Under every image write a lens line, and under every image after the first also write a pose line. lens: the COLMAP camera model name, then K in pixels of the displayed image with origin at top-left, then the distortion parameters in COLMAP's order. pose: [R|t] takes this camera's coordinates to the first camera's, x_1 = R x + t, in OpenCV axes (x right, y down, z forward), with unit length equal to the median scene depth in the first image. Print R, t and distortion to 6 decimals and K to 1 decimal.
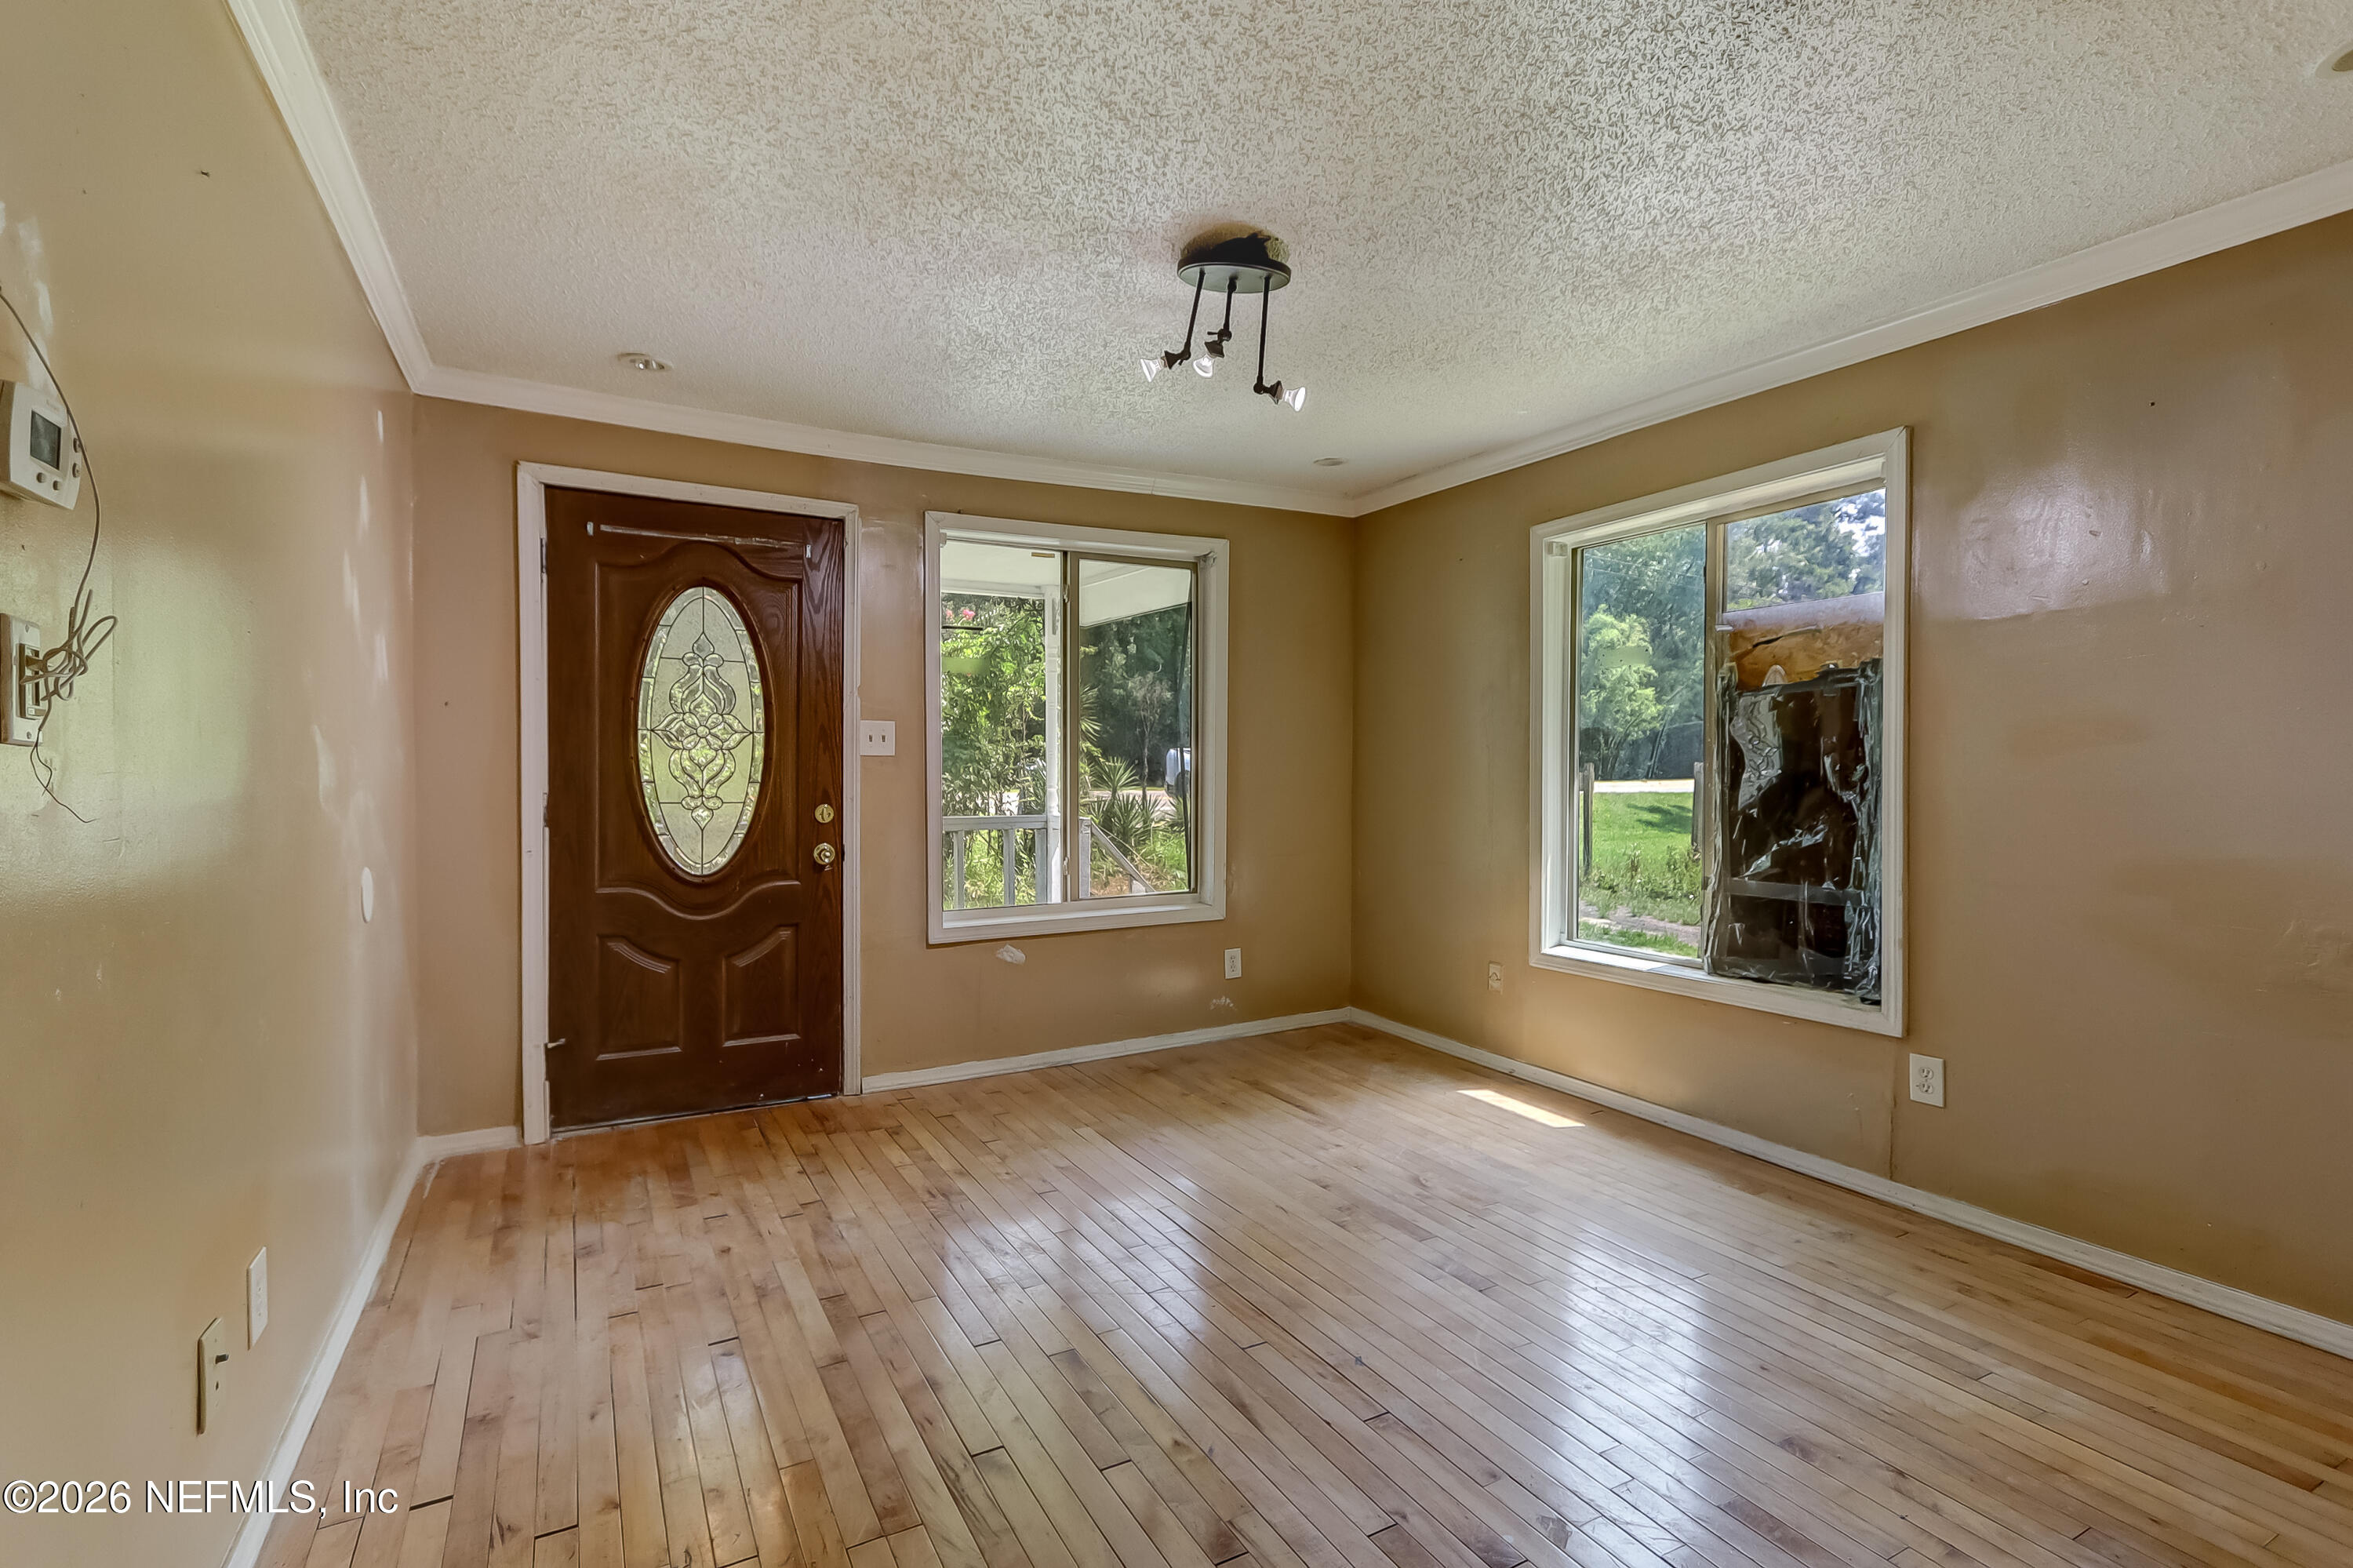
lens RADIAL K [[1097.8, 0, 1161.6], [0, 1097.8, 776.9], [0, 0, 1]] dist [0.008883, 0.000067]
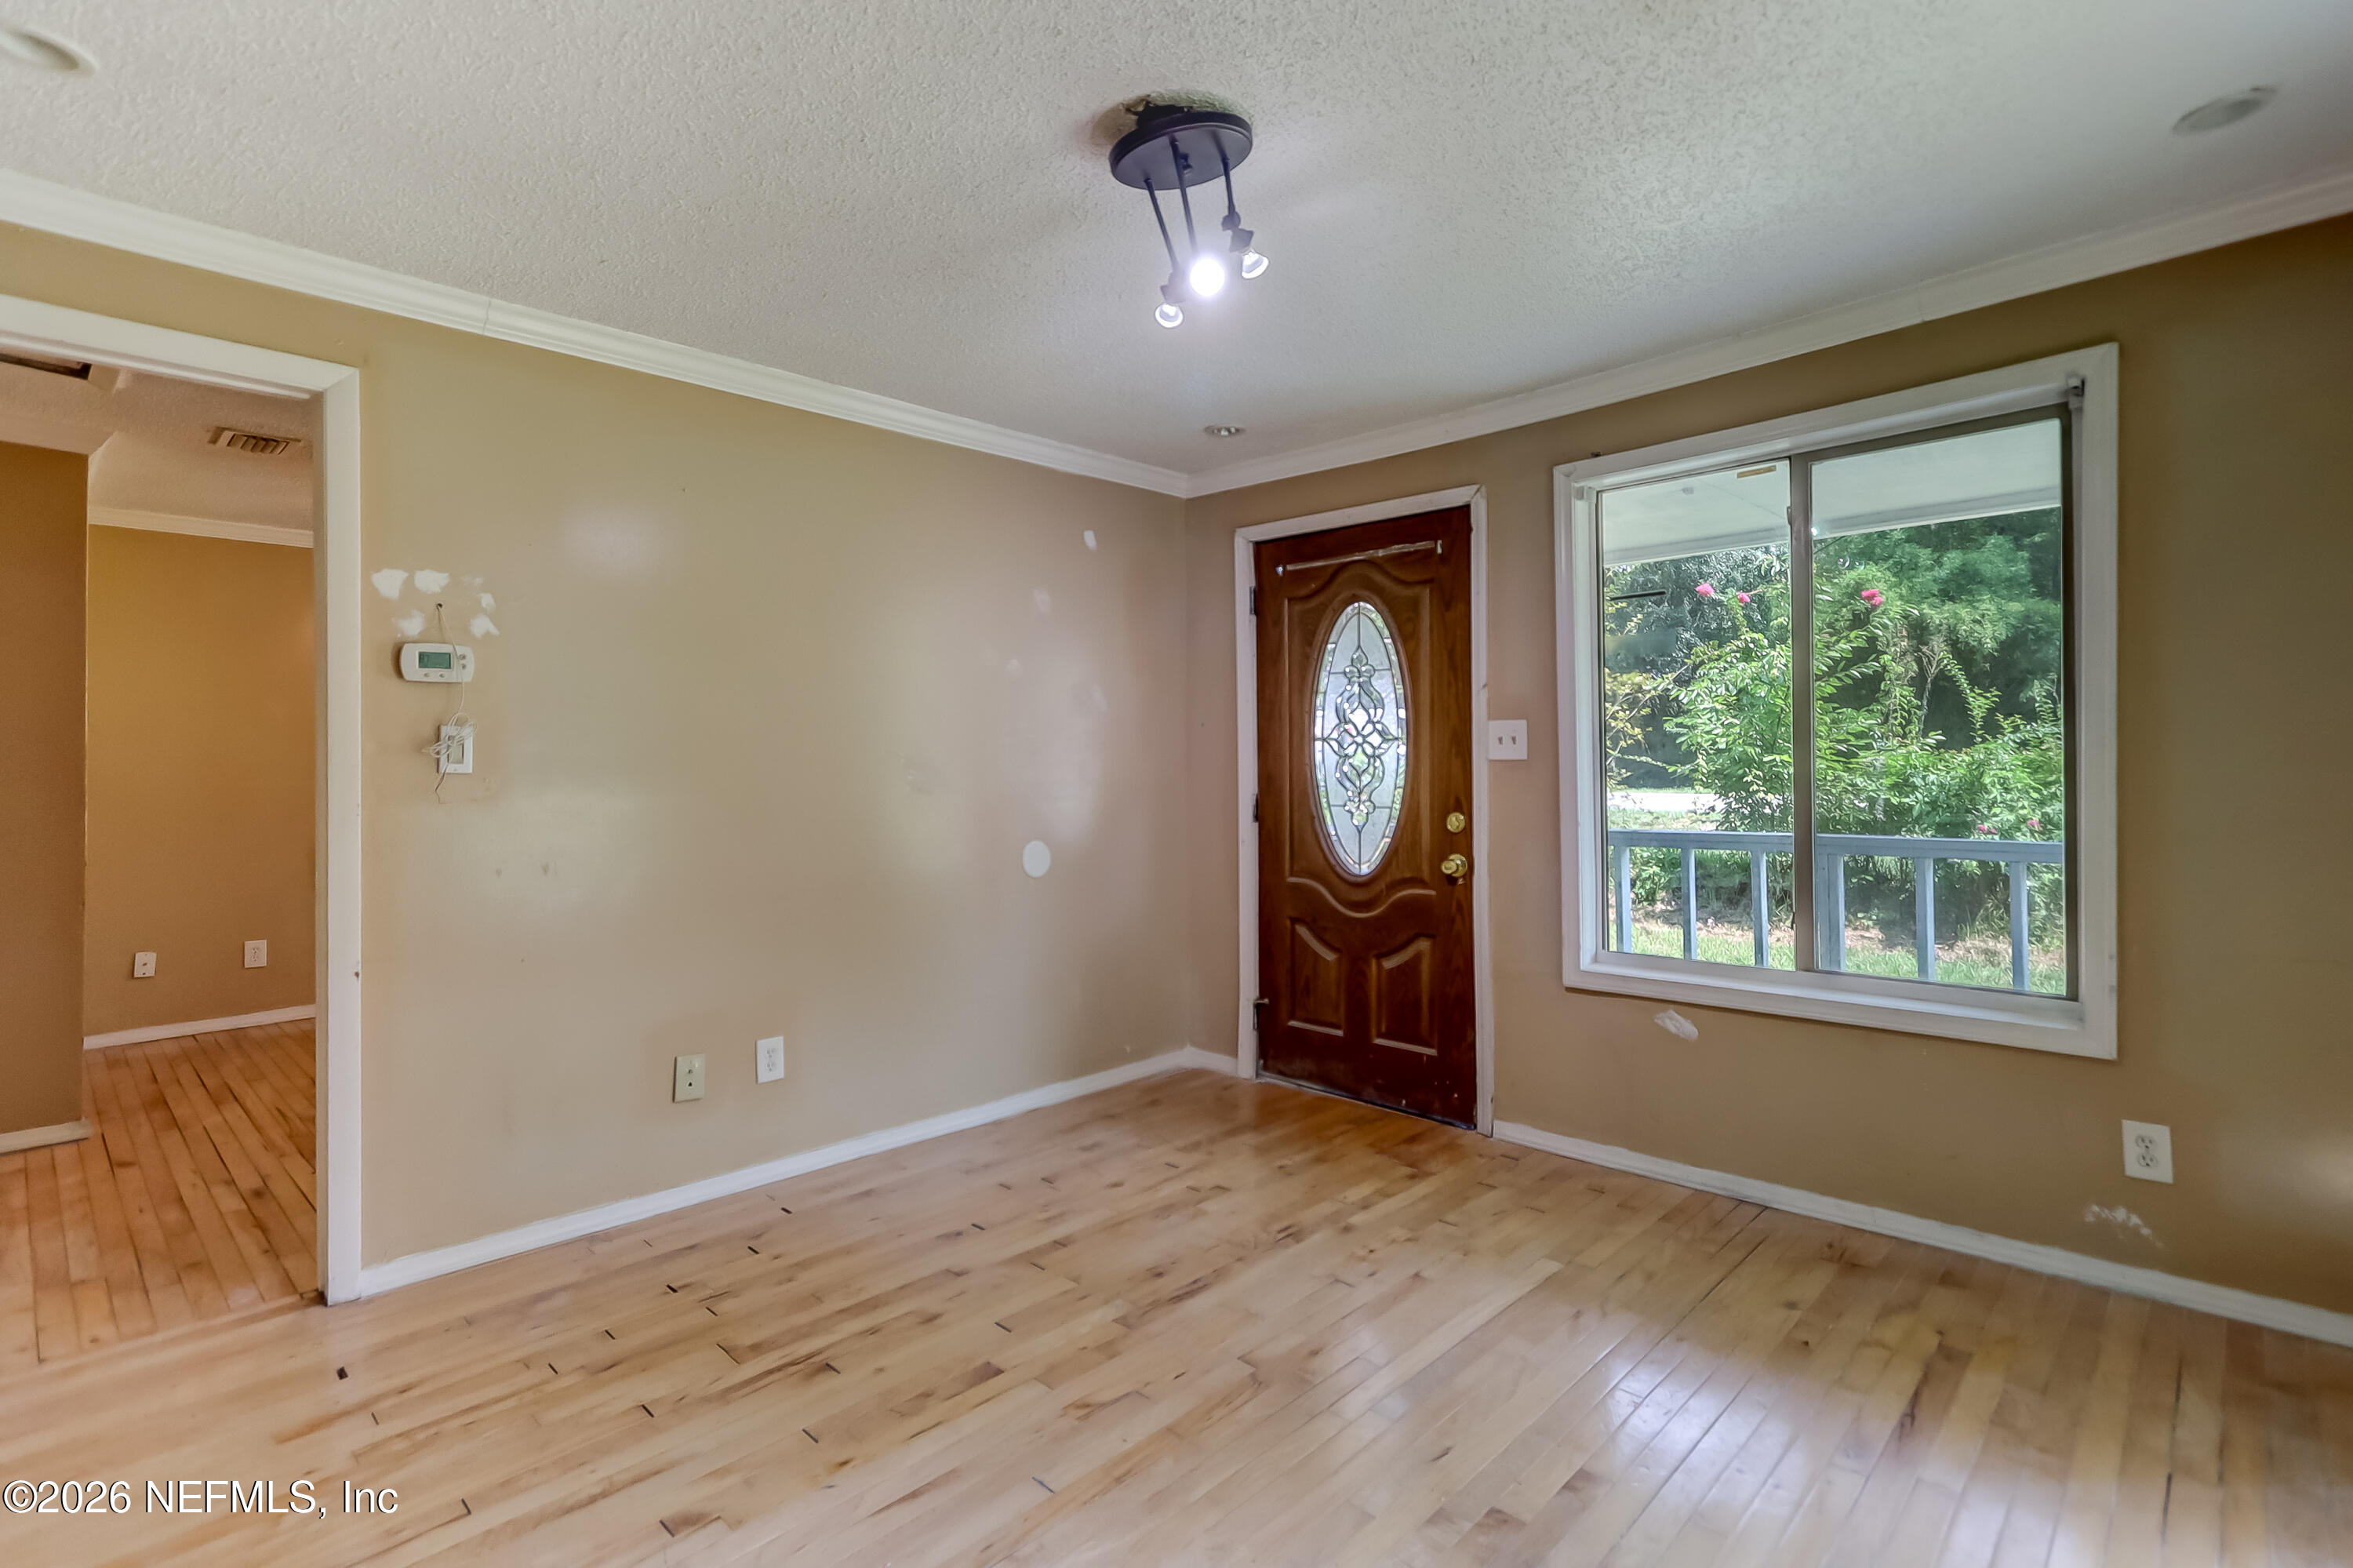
lens RADIAL K [[1097.8, 0, 1159.9], [0, 1097.8, 768.6], [0, 0, 1]] dist [0.008883, 0.000067]
pose [[0.295217, -0.001193, -0.955429, 0.519681], [-0.004281, 0.999988, -0.002571, -0.009295], [0.955420, 0.004849, 0.295209, 0.487025]]
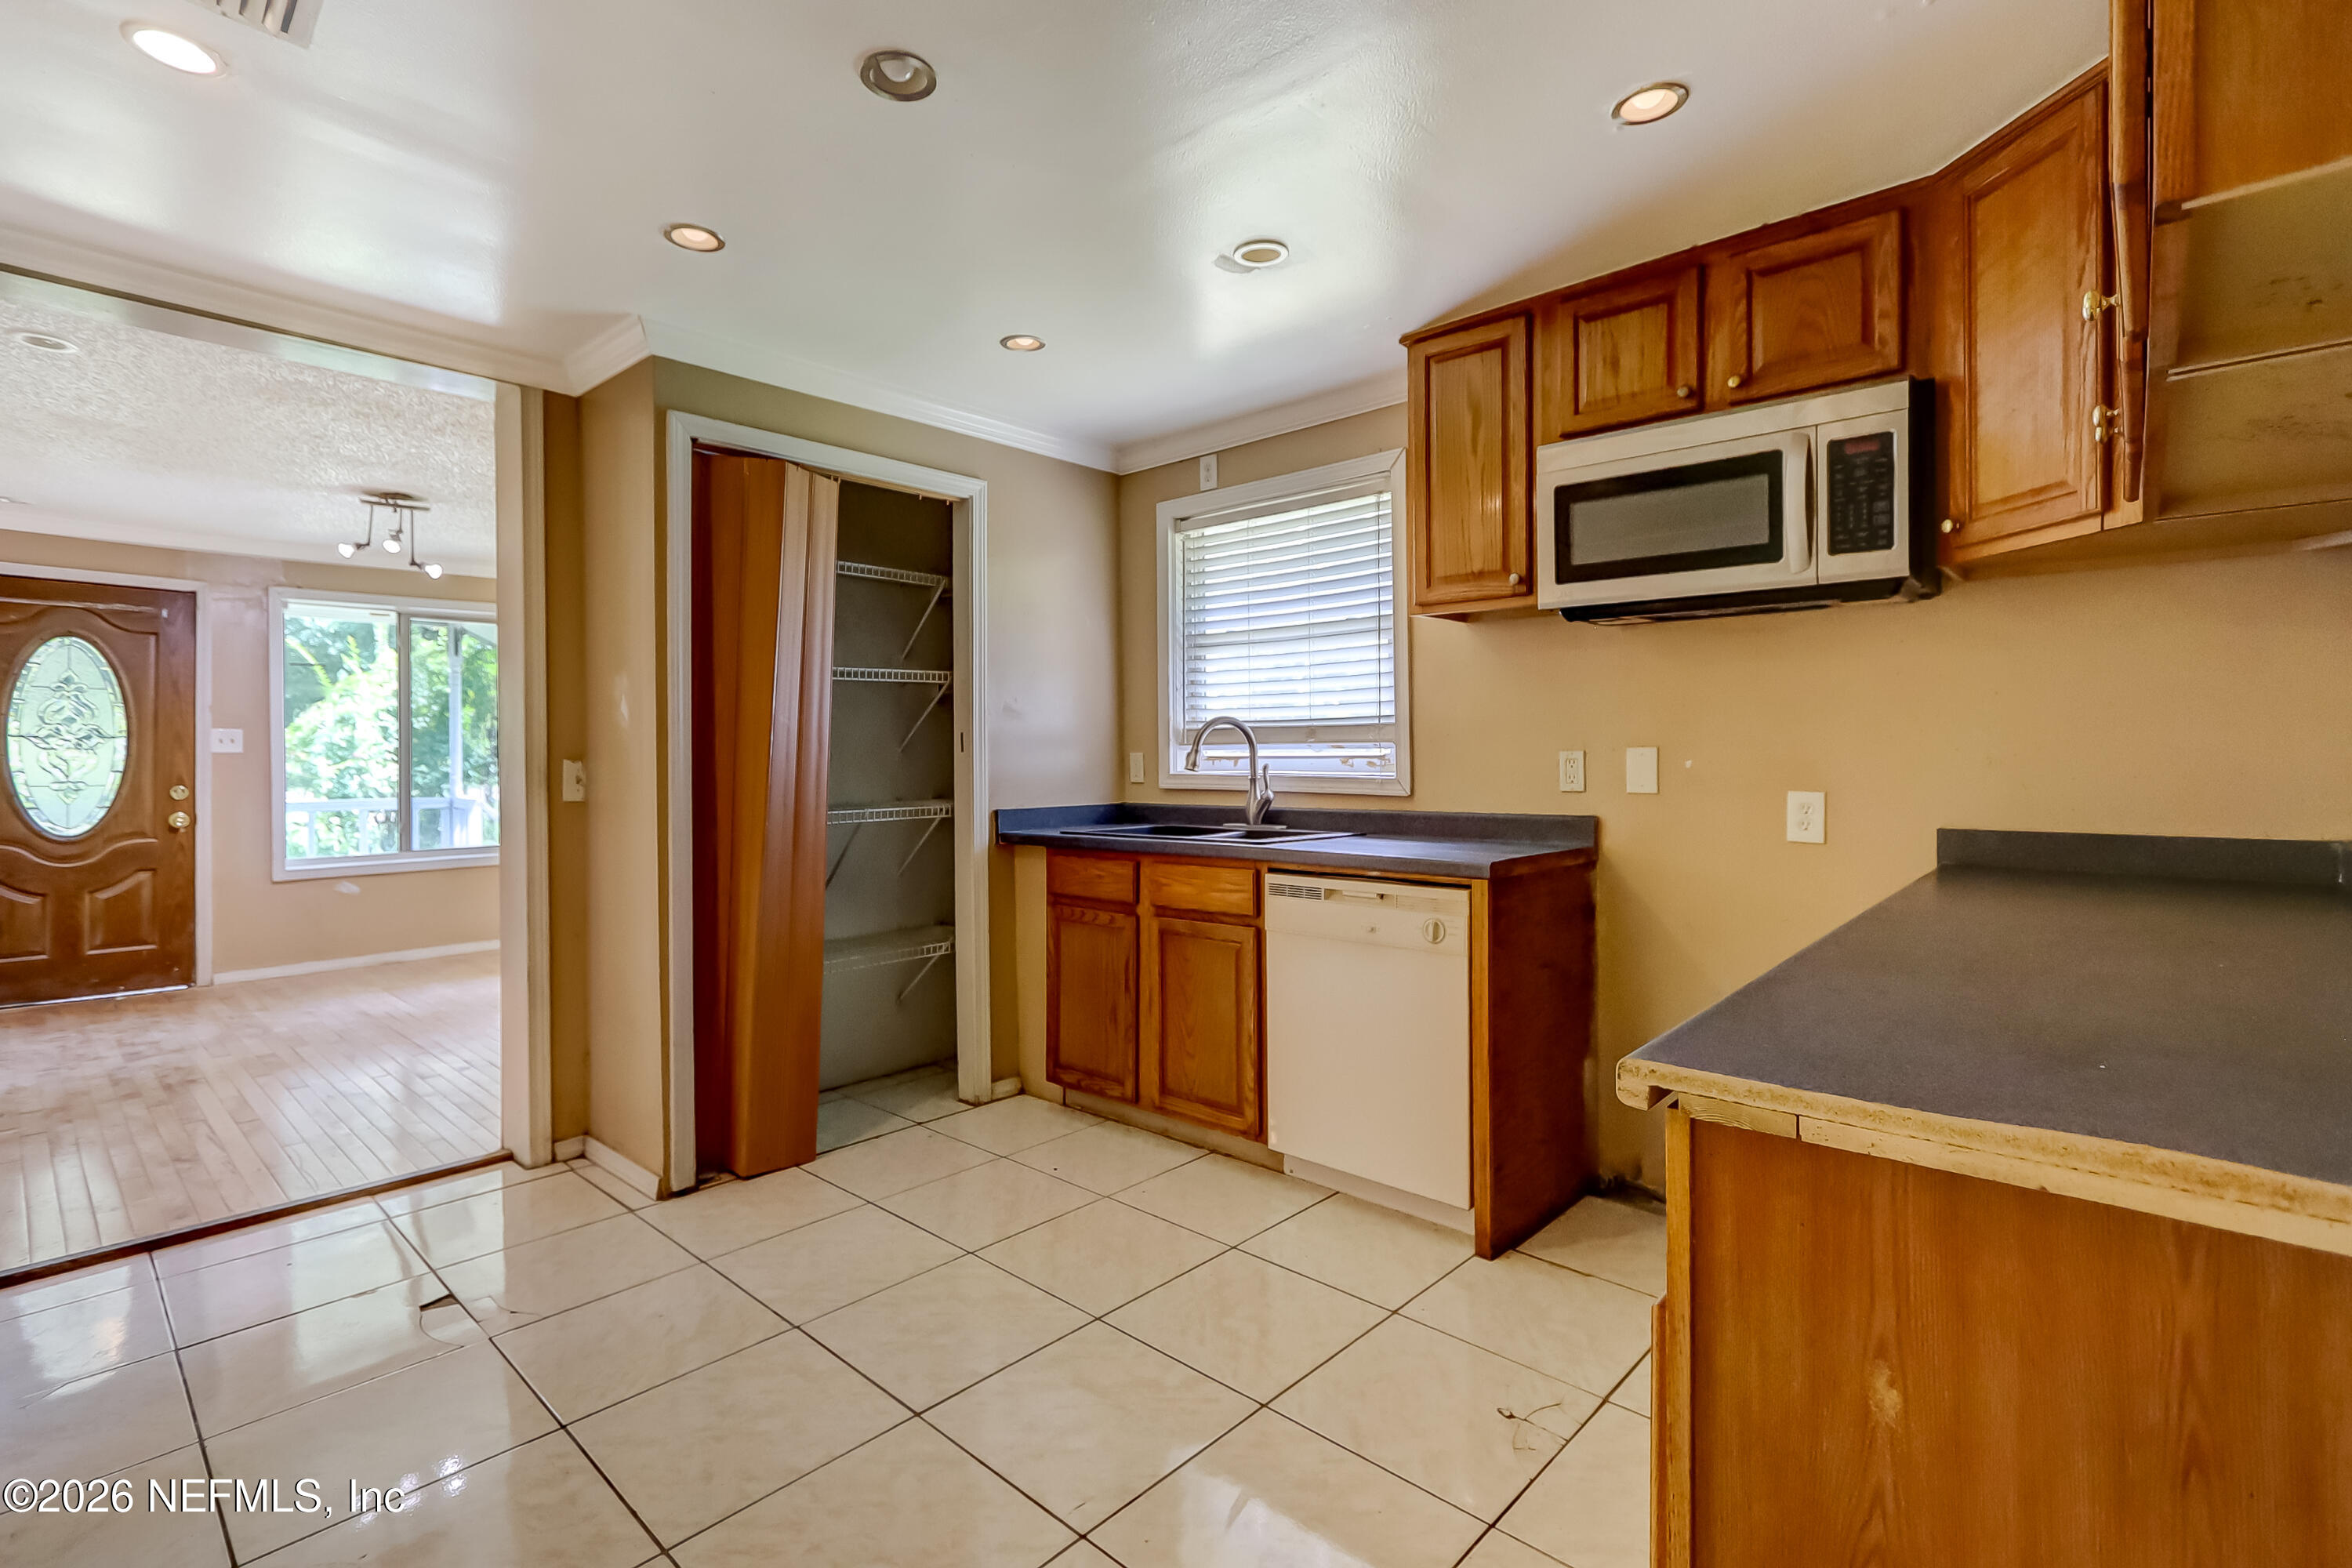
lens RADIAL K [[1097.3, 0, 1174.4], [0, 1097.3, 755.1], [0, 0, 1]] dist [0.008883, 0.000067]
pose [[0.945274, -0.004630, 0.326246, 0.467638], [0.008733, 0.999900, -0.011112, 0.011644], [-0.326162, 0.013353, 0.945220, -0.825009]]
